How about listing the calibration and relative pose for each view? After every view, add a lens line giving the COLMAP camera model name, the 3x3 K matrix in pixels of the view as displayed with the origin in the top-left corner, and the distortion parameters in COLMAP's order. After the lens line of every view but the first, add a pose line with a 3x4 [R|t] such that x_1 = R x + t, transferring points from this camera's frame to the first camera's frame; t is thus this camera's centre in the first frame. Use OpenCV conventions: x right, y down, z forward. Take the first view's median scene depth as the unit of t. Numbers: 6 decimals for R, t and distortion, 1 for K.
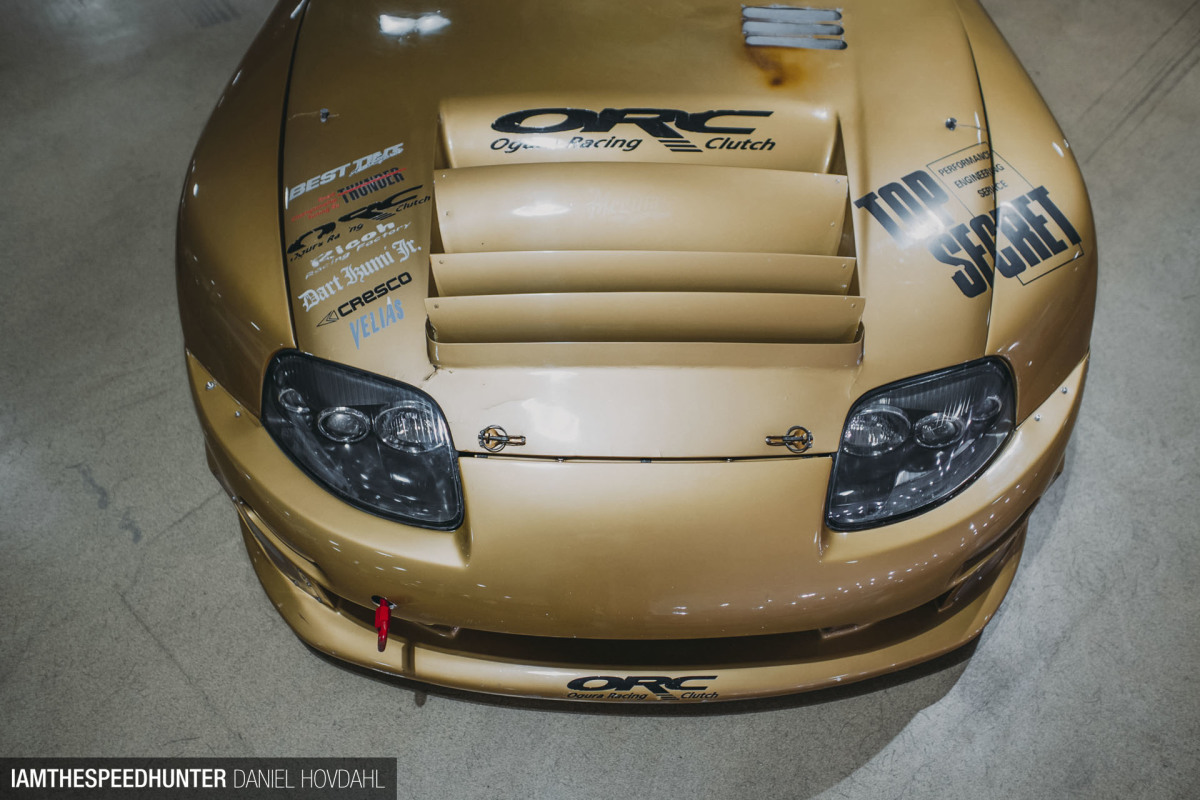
lens RADIAL K [[972.7, 0, 600.0], [0, 972.7, 400.0], [0, 0, 1]] dist [-0.008496, -0.000849]
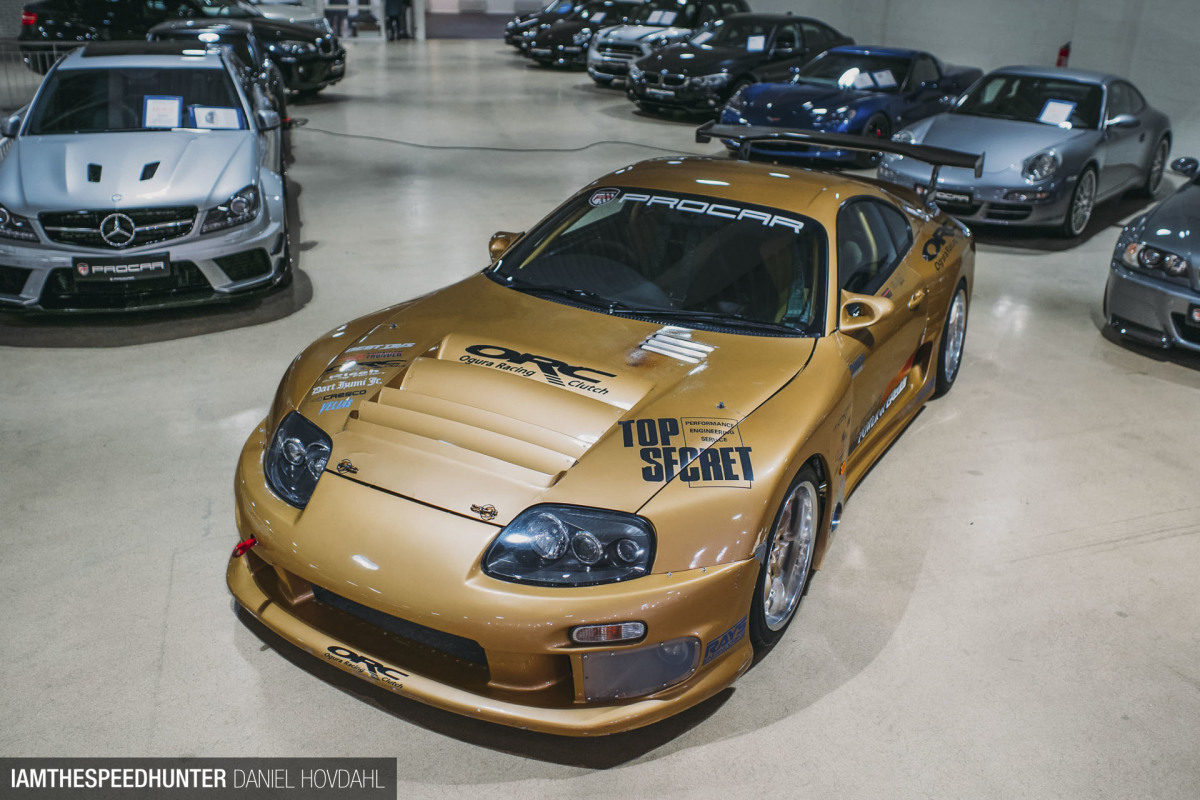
lens RADIAL K [[972.7, 0, 600.0], [0, 972.7, 400.0], [0, 0, 1]] dist [-0.008496, -0.000849]
pose [[0.875064, 0.205472, -0.438230, 0.923090], [-0.388171, 0.838764, -0.381836, 0.382426], [0.289114, 0.504239, 0.813730, -0.308540]]
